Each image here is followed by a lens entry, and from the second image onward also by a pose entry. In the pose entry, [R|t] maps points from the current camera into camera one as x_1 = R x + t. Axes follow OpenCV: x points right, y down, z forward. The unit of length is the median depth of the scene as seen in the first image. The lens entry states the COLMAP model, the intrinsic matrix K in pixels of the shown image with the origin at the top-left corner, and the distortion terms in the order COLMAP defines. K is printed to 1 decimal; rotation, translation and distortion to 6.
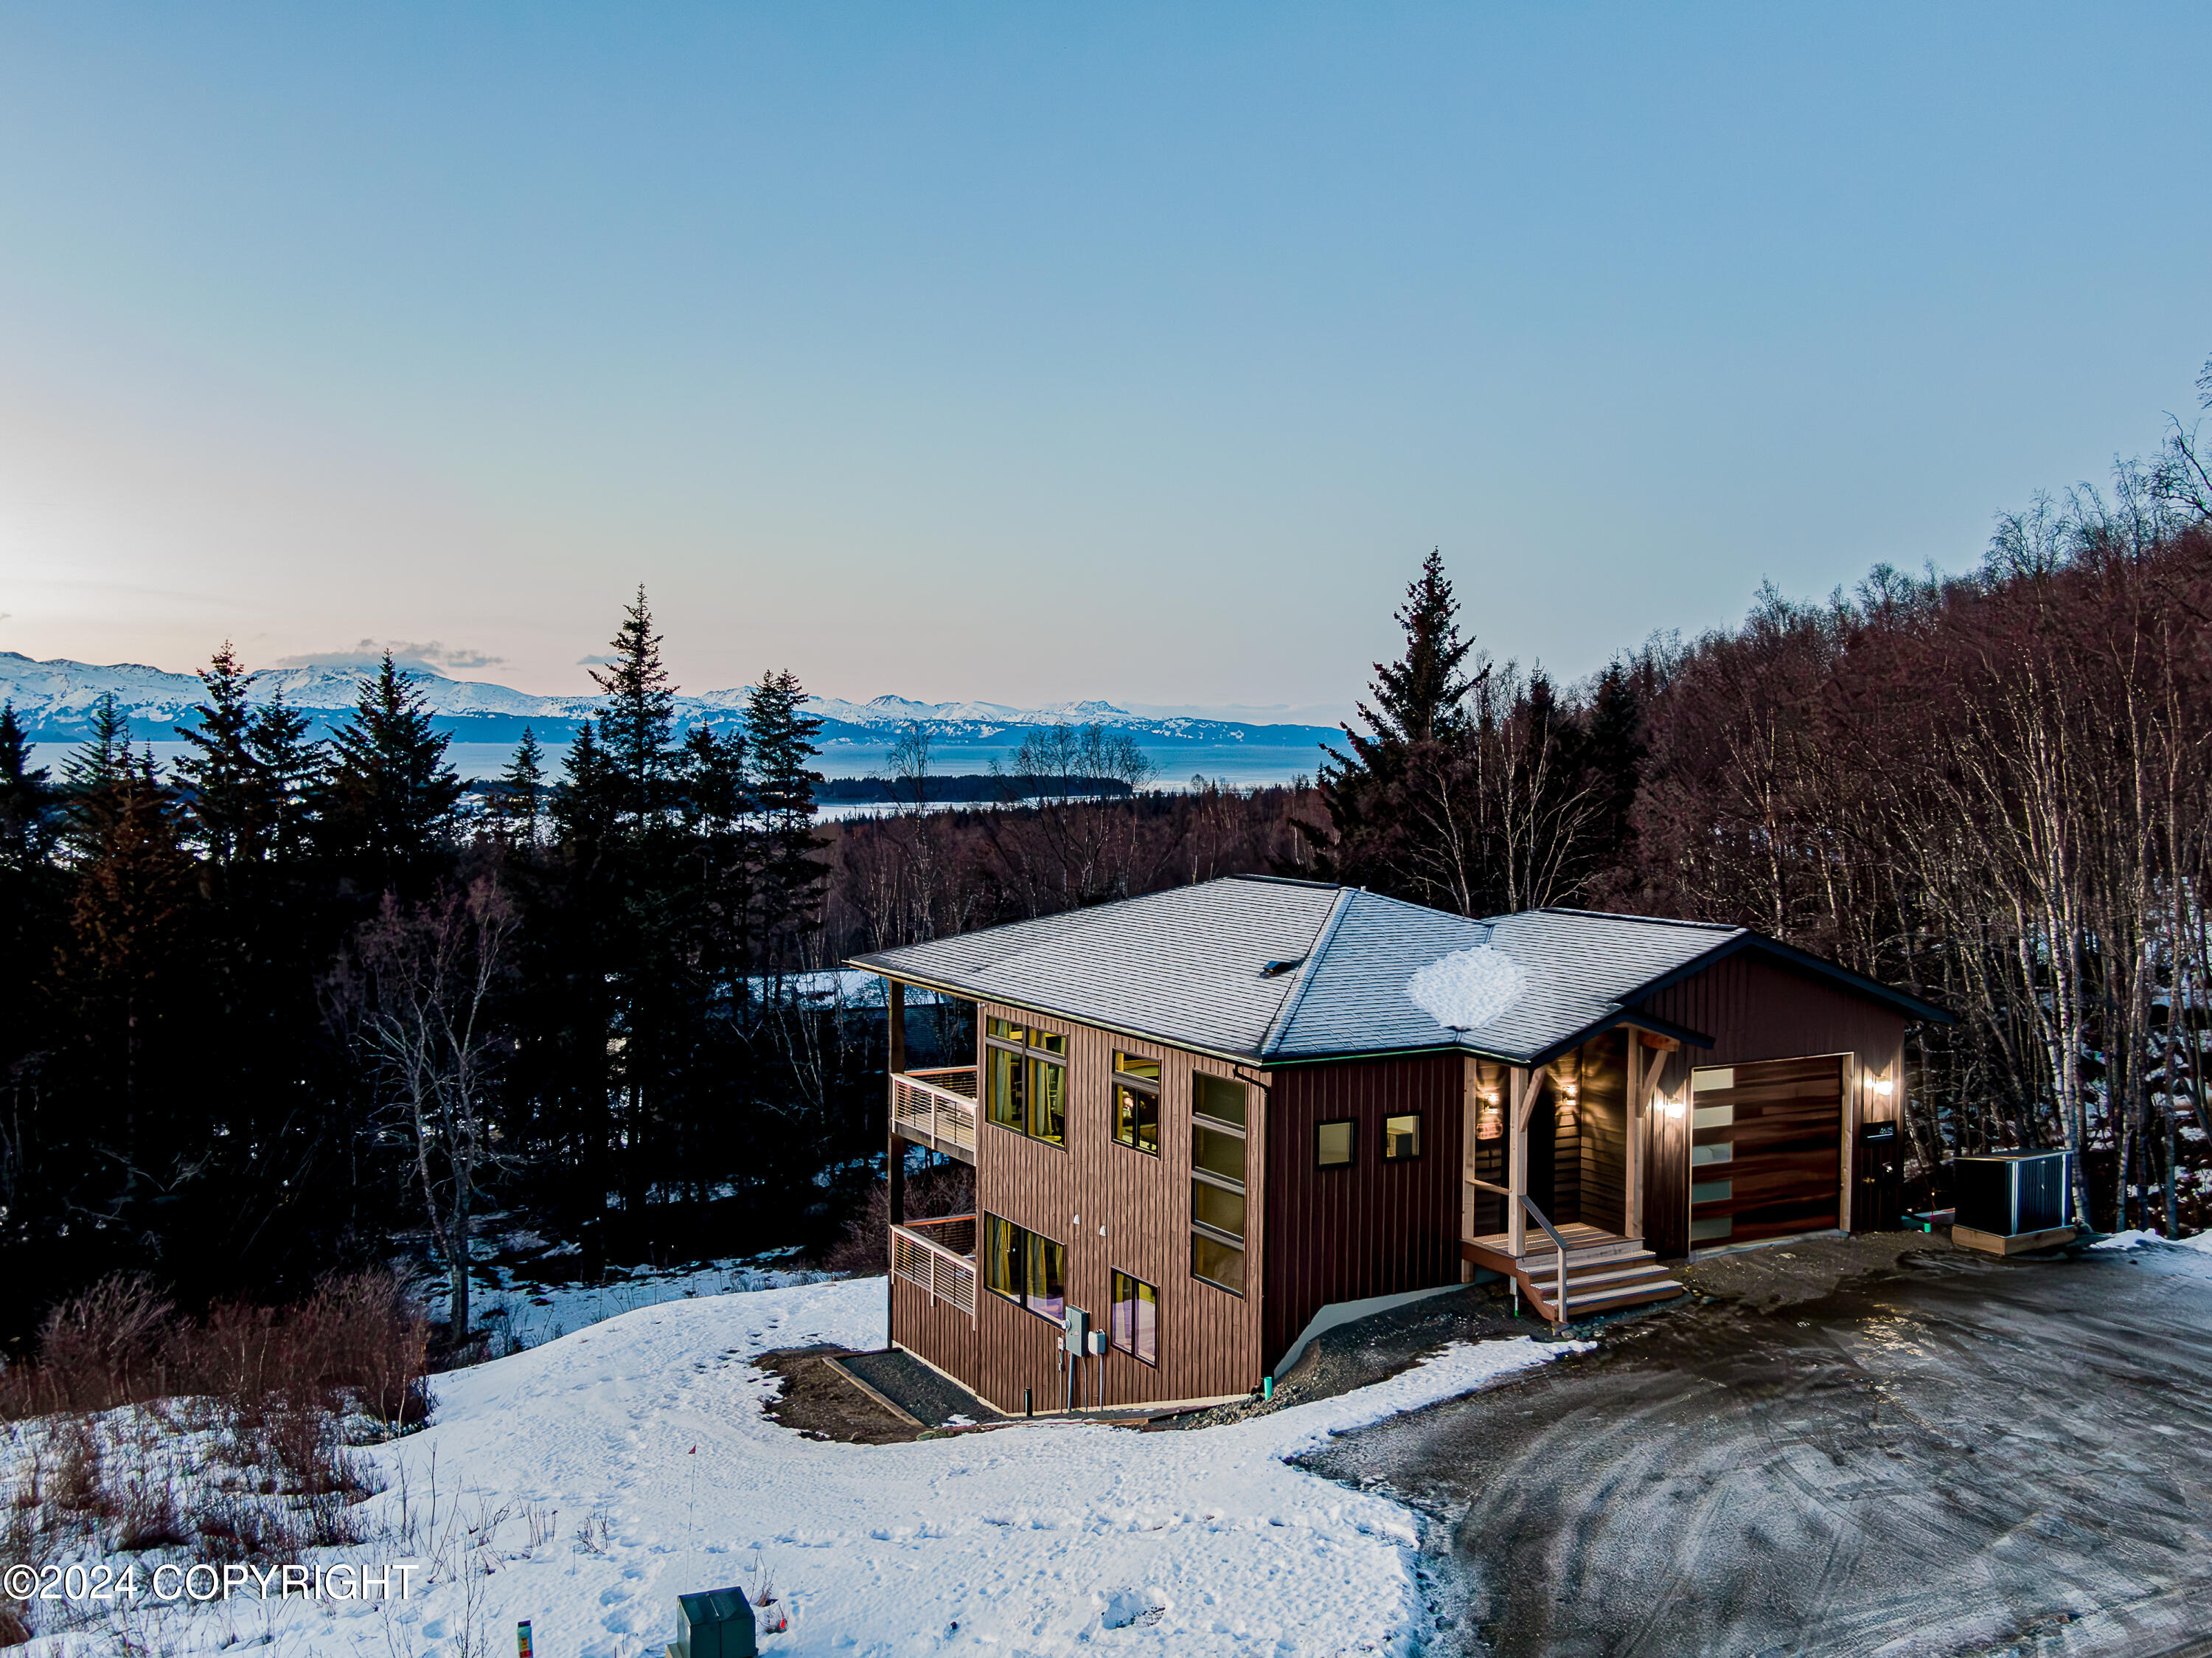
lens RADIAL K [[2077.0, 0, 1110.2], [0, 2077.0, 829.6], [0, 0, 1]] dist [0.034101, -0.010008]
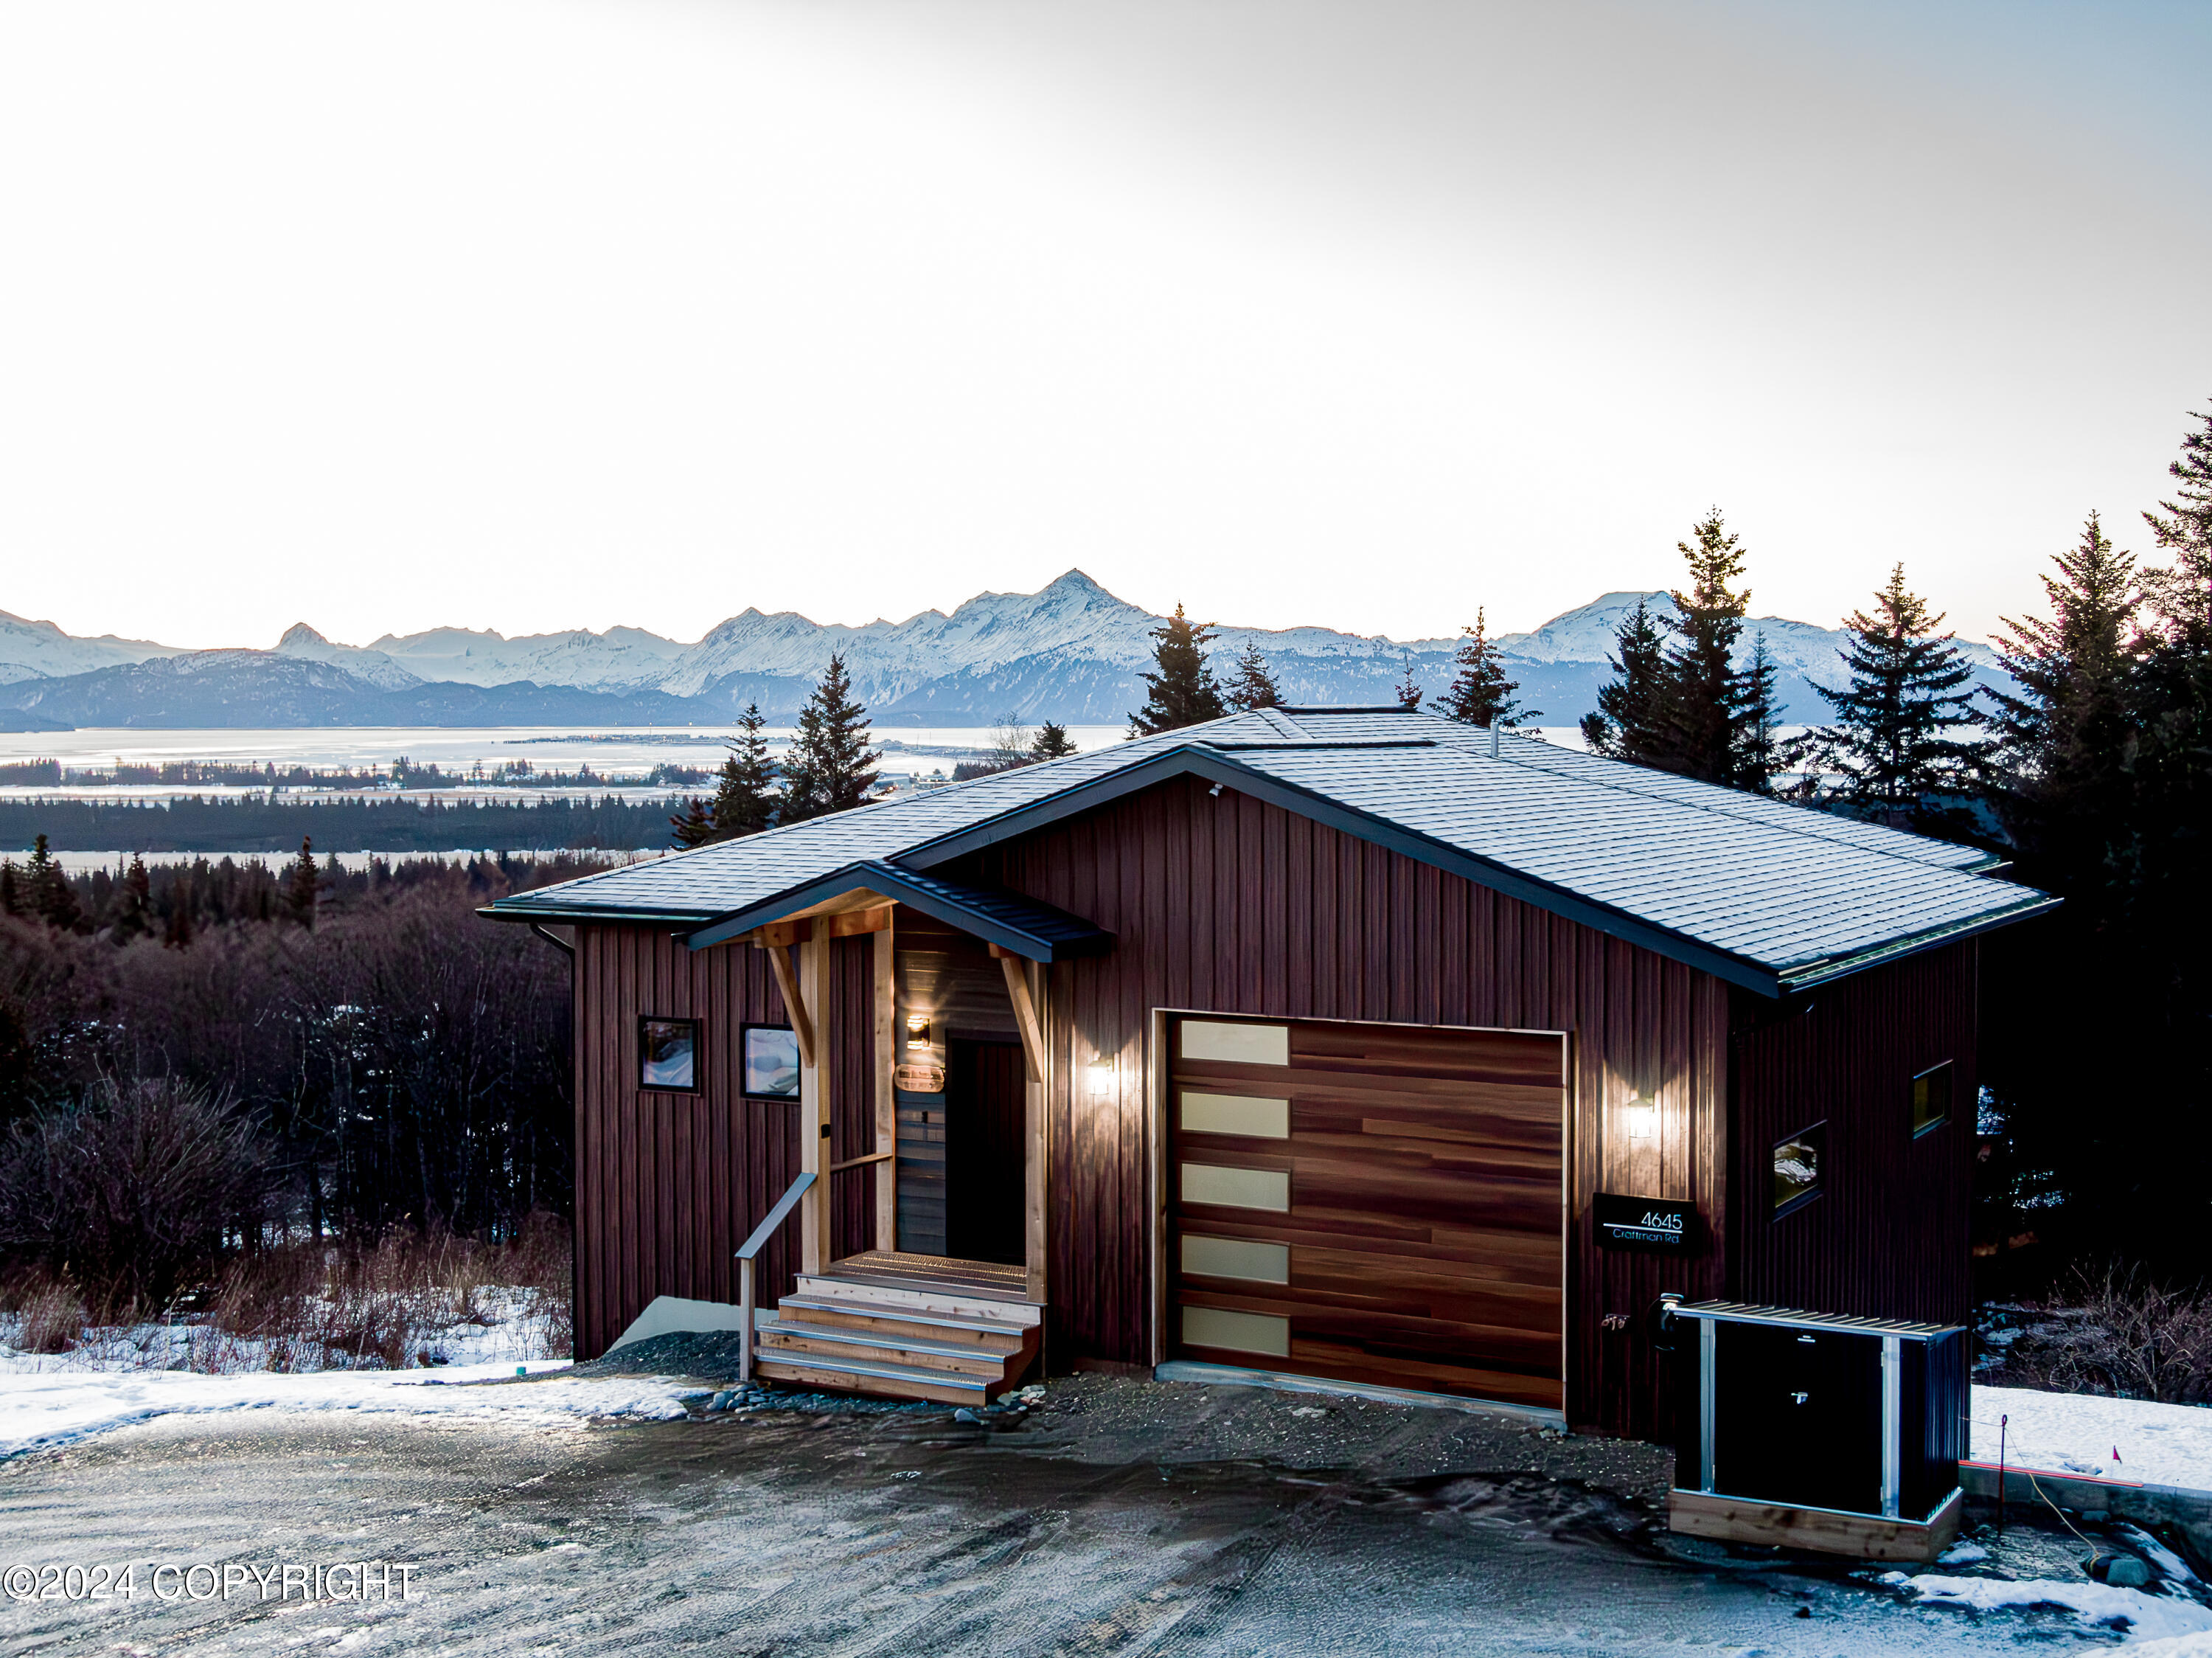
lens RADIAL K [[2719.4, 0, 1120.3], [0, 2719.4, 828.0], [0, 0, 1]] dist [0.018720, -0.069669]
pose [[0.508749, 0.028358, -0.860448, 0.865589], [-0.030974, 0.999413, 0.014624, 0.059052], [0.860358, 0.019211, 0.509329, 0.641961]]
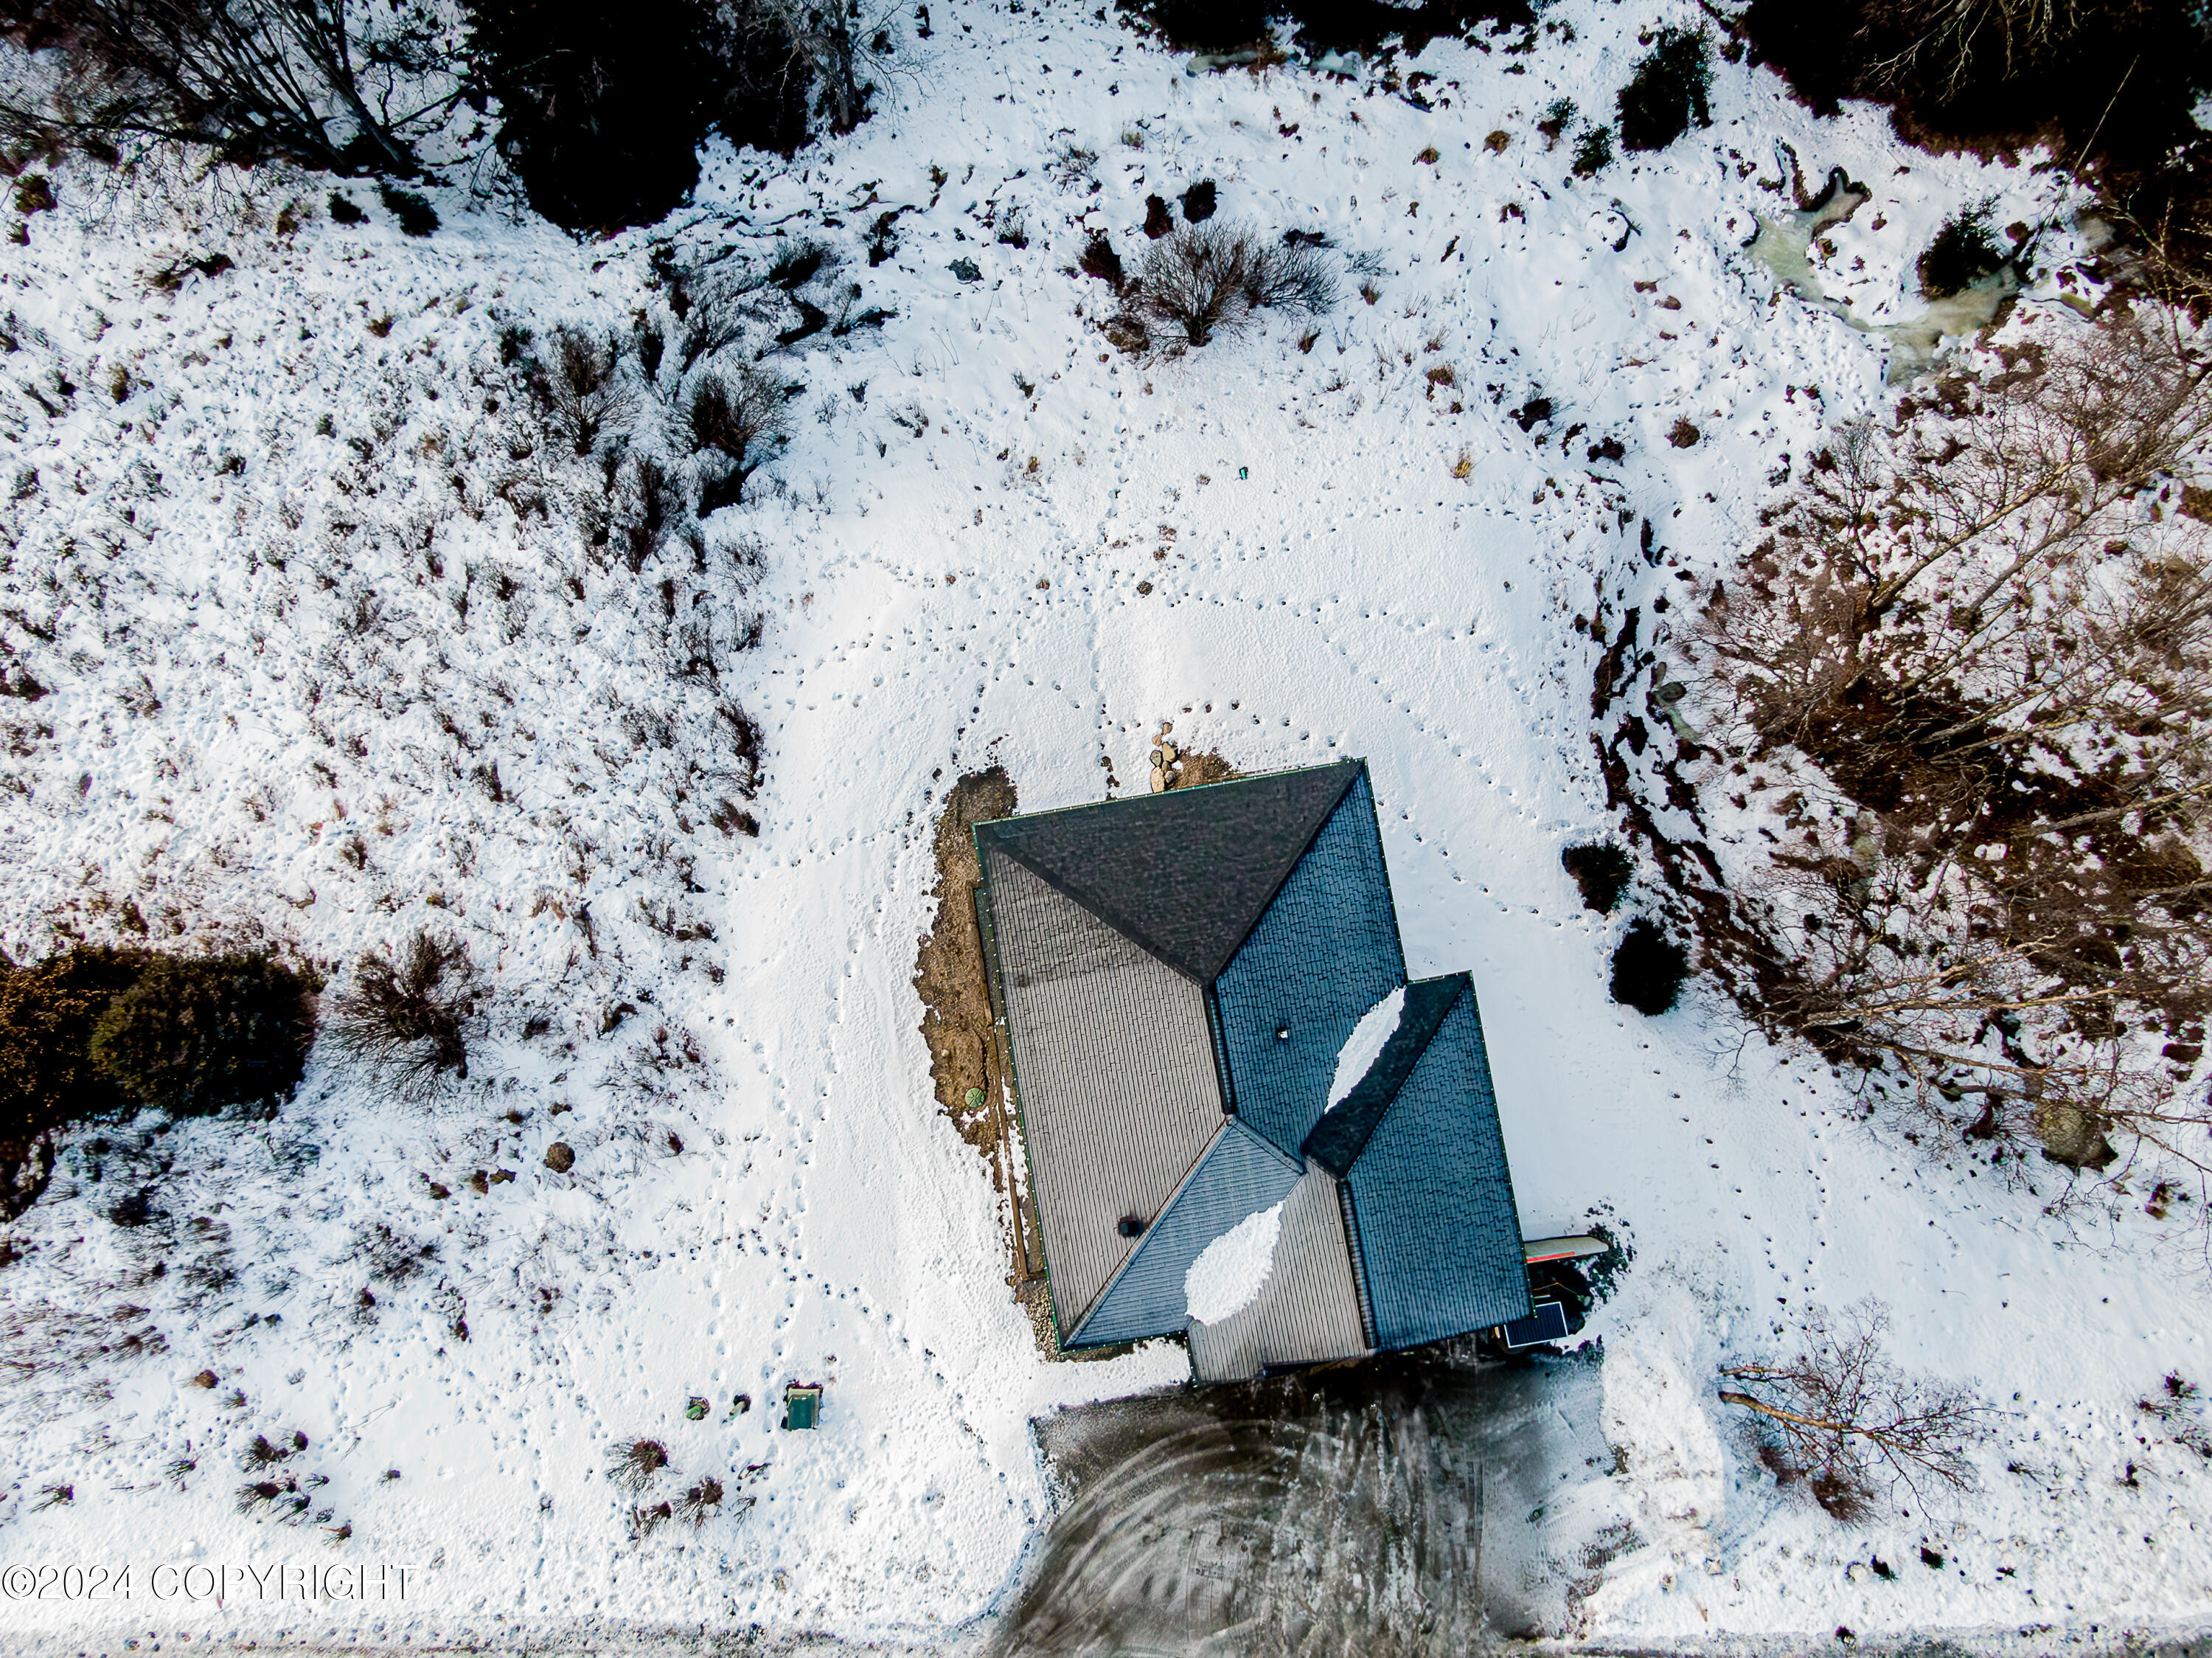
lens RADIAL K [[1593.9, 0, 1106.0], [0, 1593.9, 829.0], [0, 0, 1]] dist [0.020339, -0.024712]
pose [[0.938605, 0.342928, -0.037699, 0.000861], [-0.006002, 0.125490, 0.992077, -1.300499], [0.344942, -0.930942, 0.119843, 1.164992]]
